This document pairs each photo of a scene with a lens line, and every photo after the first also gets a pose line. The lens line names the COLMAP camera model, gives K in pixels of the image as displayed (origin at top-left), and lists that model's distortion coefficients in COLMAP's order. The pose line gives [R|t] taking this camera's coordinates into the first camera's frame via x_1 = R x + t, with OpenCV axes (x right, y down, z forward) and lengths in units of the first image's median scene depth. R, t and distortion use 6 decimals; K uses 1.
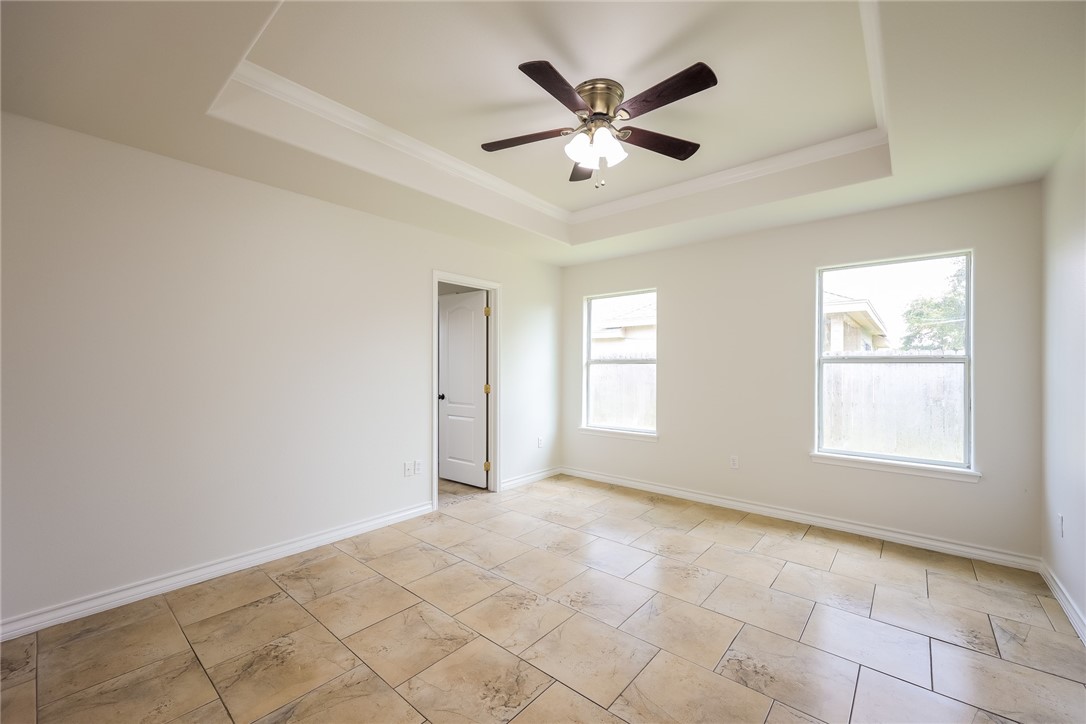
lens RADIAL K [[436.3, 0, 540.2], [0, 436.3, 368.8], [0, 0, 1]] dist [0.001385, -0.000048]
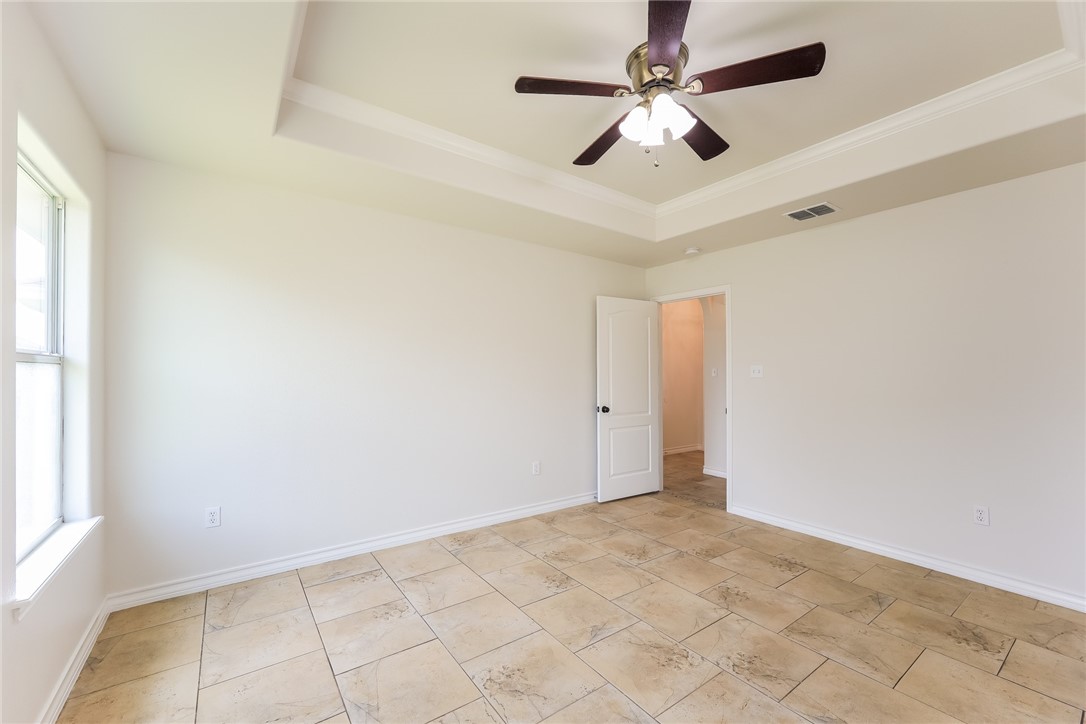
lens RADIAL K [[436.3, 0, 536.4], [0, 436.3, 369.7], [0, 0, 1]] dist [0.001385, -0.000048]
pose [[-0.970336, -0.006153, 0.241683, 0.153533], [-0.007340, 0.999965, -0.004012, -0.011334], [-0.241650, -0.005667, -0.970347, 1.898418]]
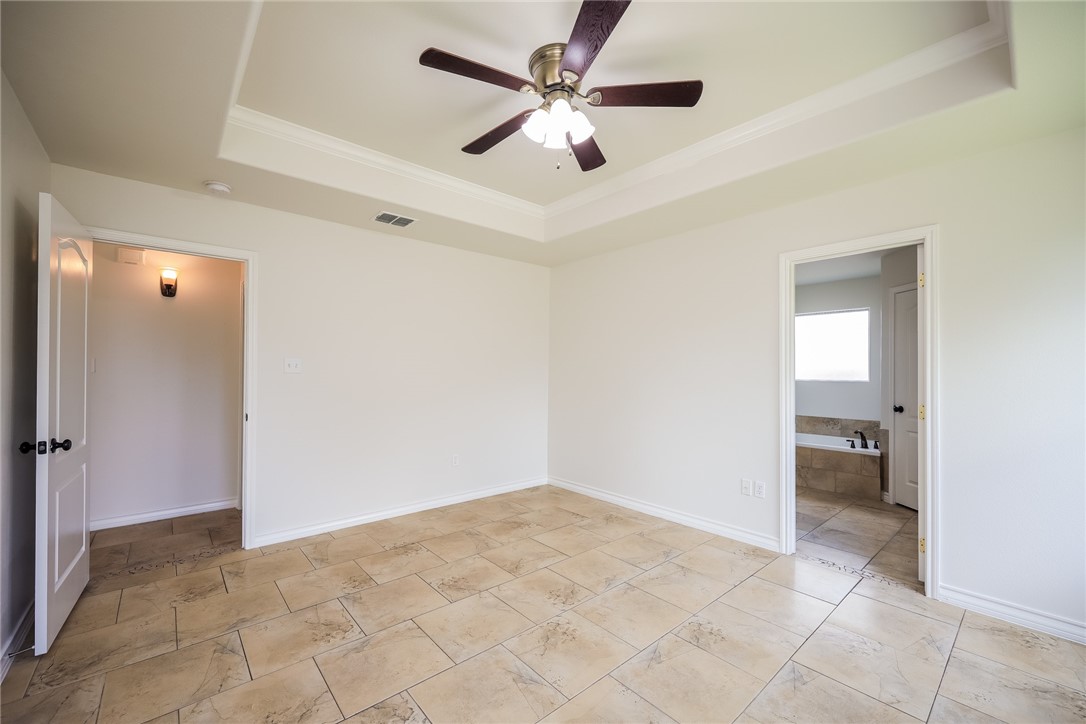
lens RADIAL K [[436.3, 0, 544.5], [0, 436.3, 369.4], [0, 0, 1]] dist [0.001385, -0.000048]
pose [[-0.142957, -0.006627, -0.989707, 1.012563], [-0.011247, 0.999924, -0.005071, -0.007320], [0.989665, 0.010406, -0.143021, 1.108740]]
